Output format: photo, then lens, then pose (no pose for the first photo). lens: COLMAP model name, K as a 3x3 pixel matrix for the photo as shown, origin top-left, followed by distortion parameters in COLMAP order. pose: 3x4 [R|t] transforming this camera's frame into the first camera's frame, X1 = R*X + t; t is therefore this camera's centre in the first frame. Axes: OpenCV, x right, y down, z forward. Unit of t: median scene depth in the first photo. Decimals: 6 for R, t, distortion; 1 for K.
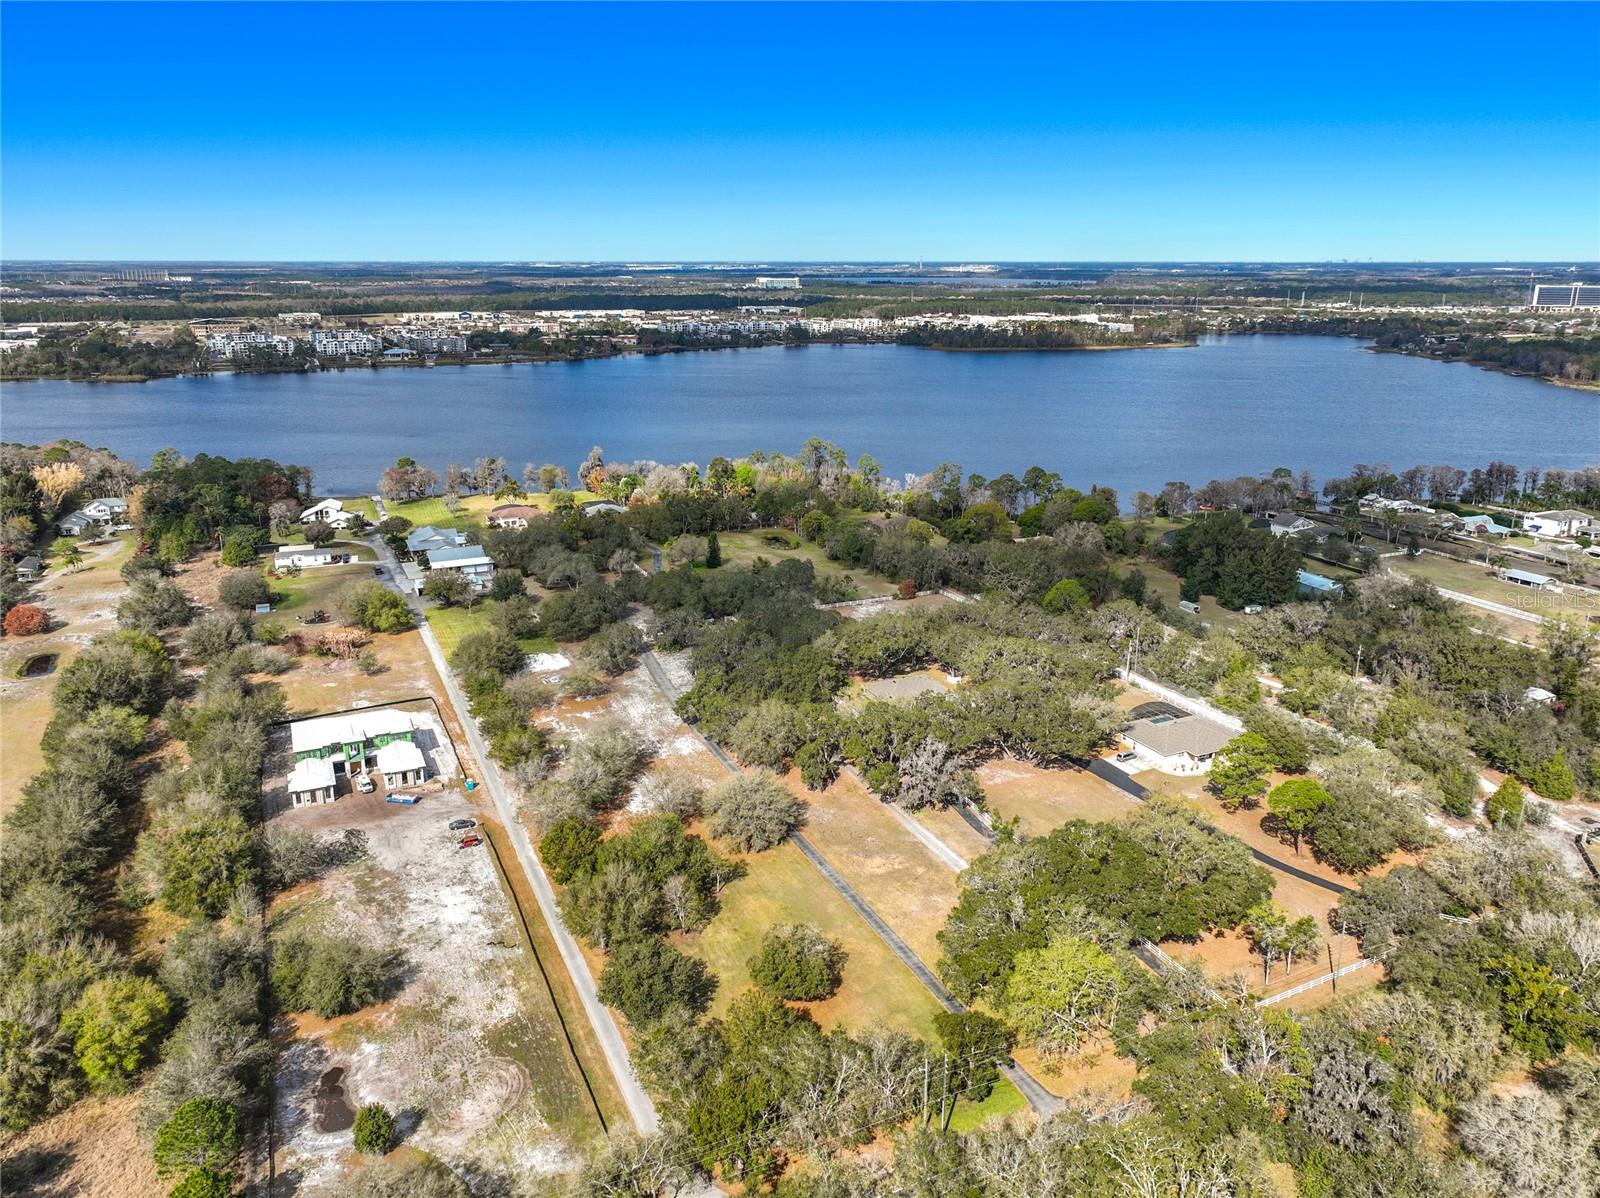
lens RADIAL K [[1144.9, 0, 800.7], [0, 1144.9, 565.9], [0, 0, 1]] dist [0.001960, 0.009990]
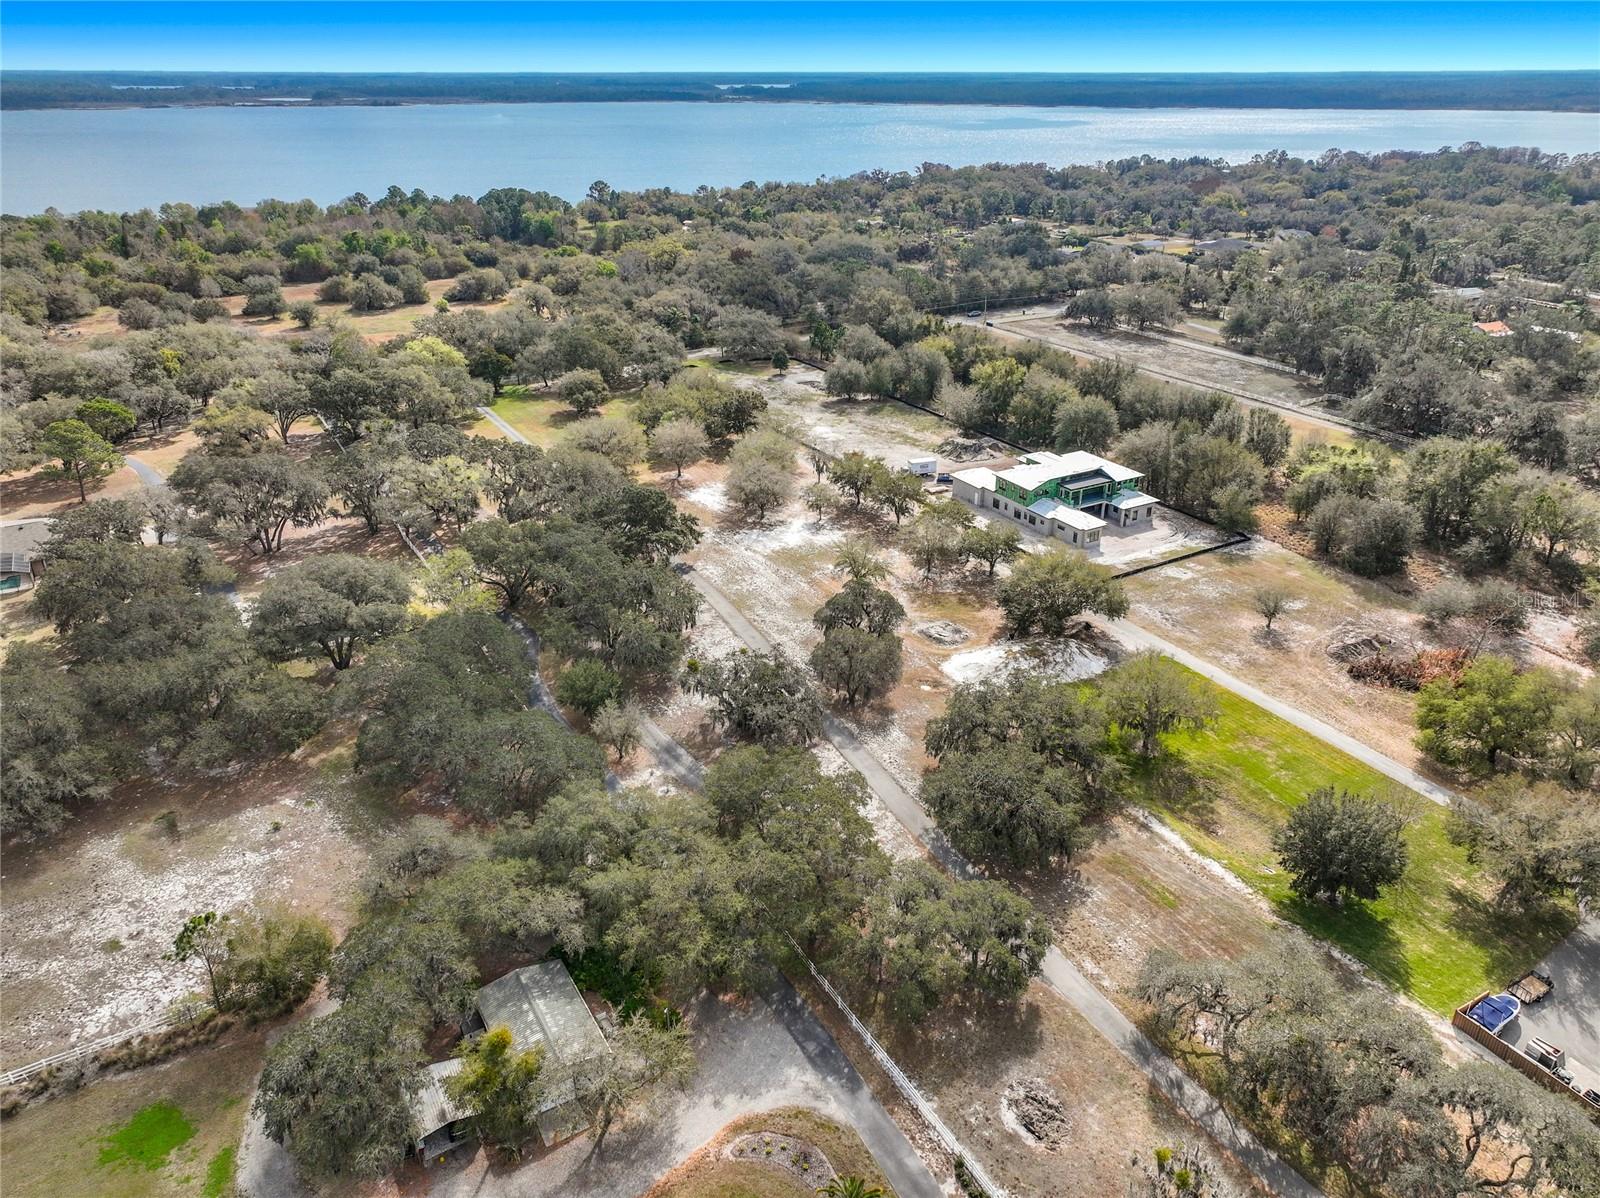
lens RADIAL K [[1129.4, 0, 800.0], [0, 1129.4, 599.0], [0, 0, 1]] dist [-0.000473, 0.005479]
pose [[-0.995808, 0.038404, -0.083013, -0.096399], [-0.024550, 0.762052, 0.647051, -0.270100], [0.088110, 0.646376, -0.757914, 1.373419]]
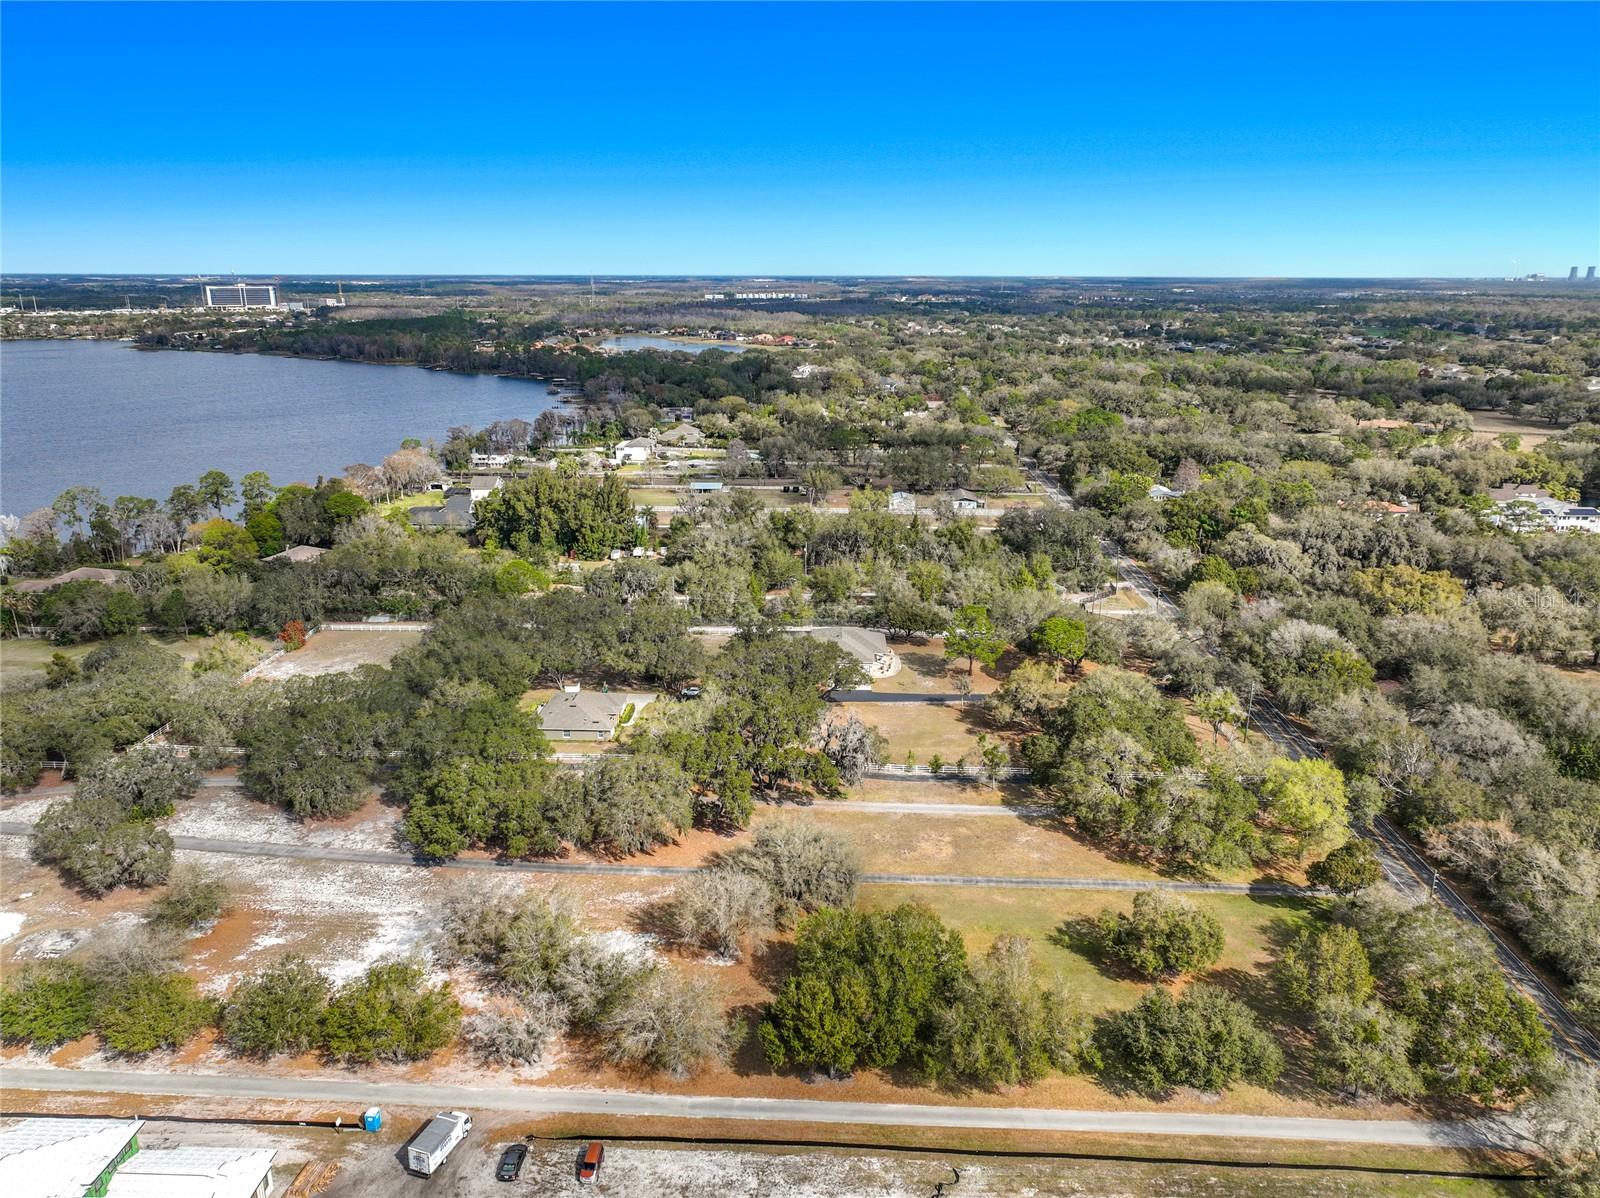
lens RADIAL K [[1126.2, 0, 800.0], [0, 1126.2, 599.0], [0, 0, 1]] dist [0.002401, 0.011984]
pose [[0.460191, -0.248397, 0.852363, -0.438815], [0.230216, 0.960611, 0.155649, -0.047091], [-0.857453, 0.124599, 0.499249, 0.440059]]
